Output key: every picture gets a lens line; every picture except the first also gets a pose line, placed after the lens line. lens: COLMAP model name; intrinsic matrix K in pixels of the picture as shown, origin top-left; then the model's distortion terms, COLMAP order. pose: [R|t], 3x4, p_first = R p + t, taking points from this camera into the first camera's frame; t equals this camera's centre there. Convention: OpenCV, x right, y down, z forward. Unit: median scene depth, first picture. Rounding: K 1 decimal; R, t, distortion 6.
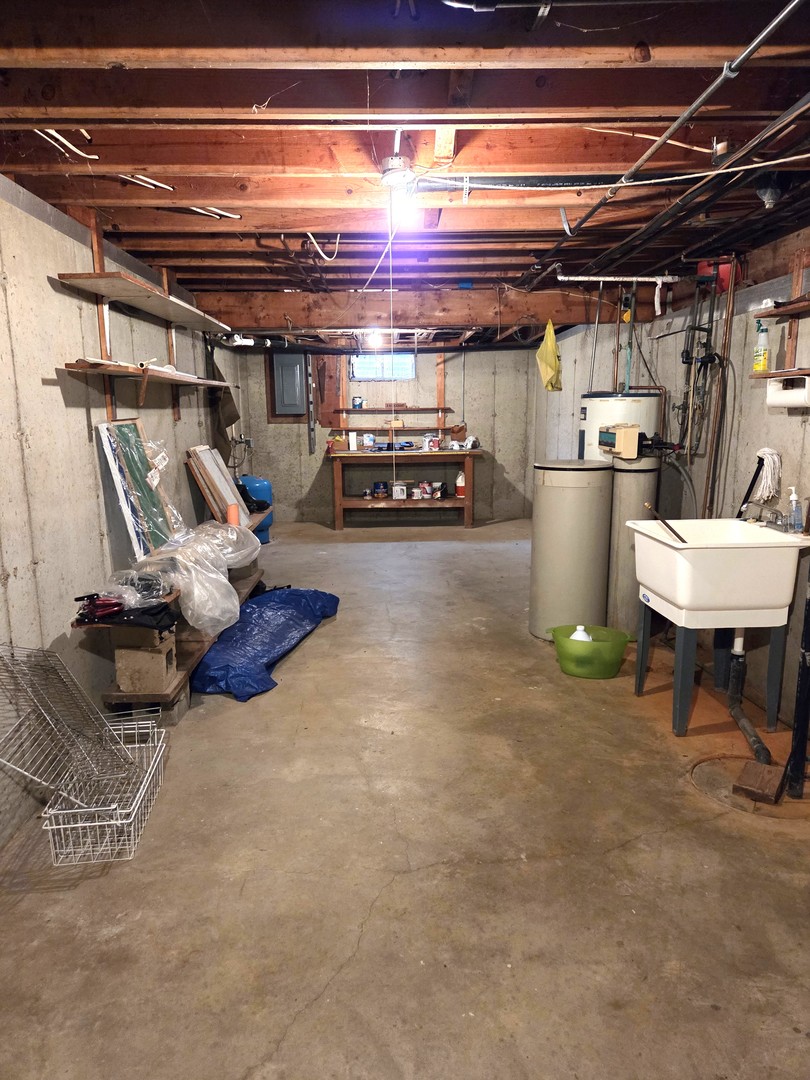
lens RADIAL K [[722.1, 0, 405.8], [0, 722.1, 538.5], [0, 0, 1]] dist [0.062991, -0.050805]
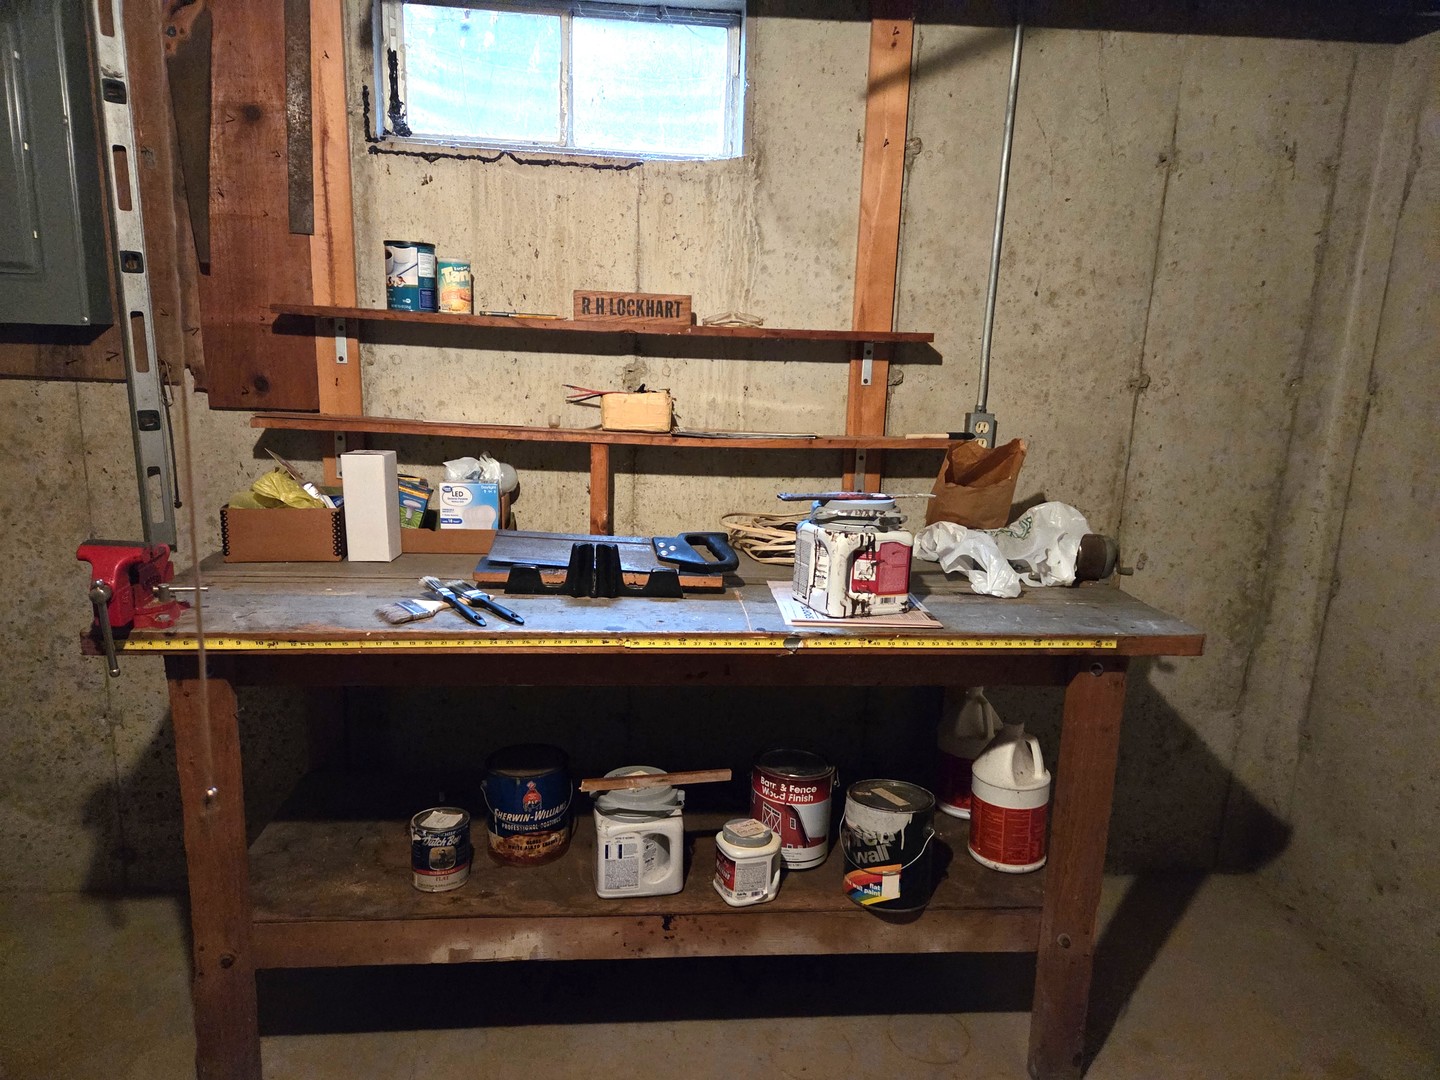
lens RADIAL K [[962.8, 0, 712.8], [0, 962.8, 547.6], [0, 0, 1]] dist [0.062991, -0.050805]
pose [[0.996238, 0.033203, 0.080050, -0.011406], [-0.035922, 0.998817, 0.032768, -0.133259], [-0.078867, -0.035520, 0.996252, 0.758930]]
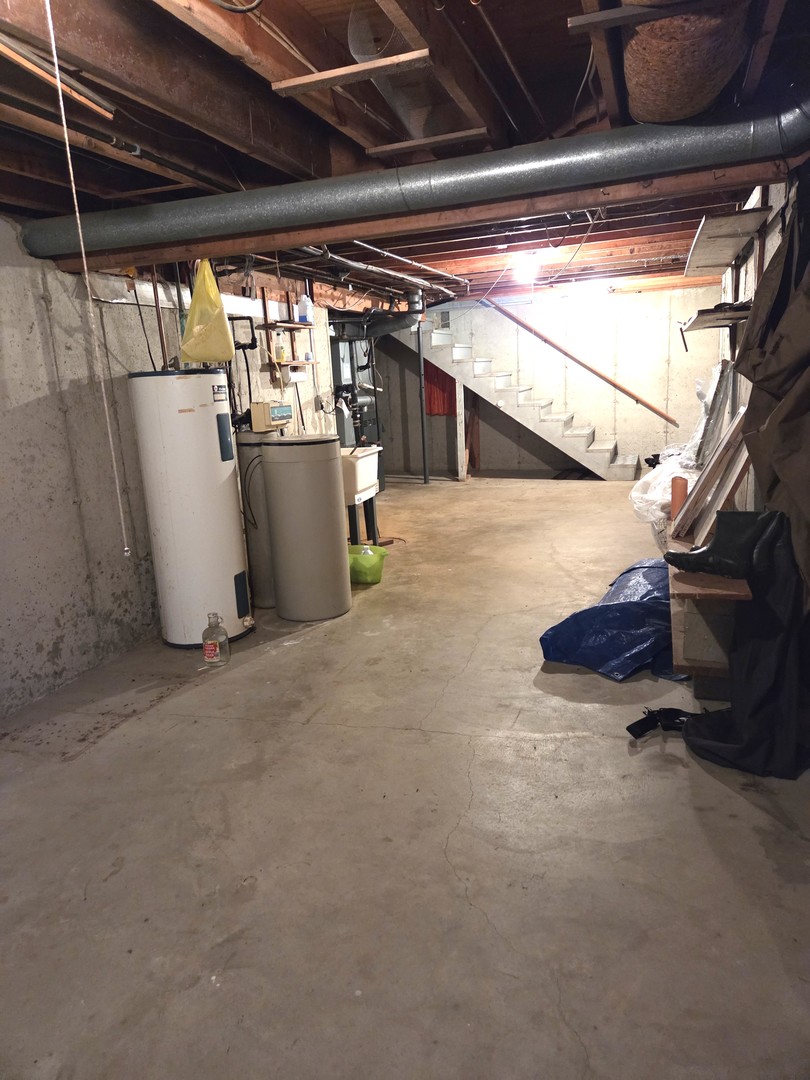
lens RADIAL K [[722.1, 0, 402.8], [0, 722.1, 538.1], [0, 0, 1]] dist [0.062991, -0.050805]
pose [[-0.930182, -0.026237, 0.366161, -0.227762], [0.126658, 0.913256, 0.387196, -0.298520], [-0.344558, 0.406540, -0.846171, 1.613590]]
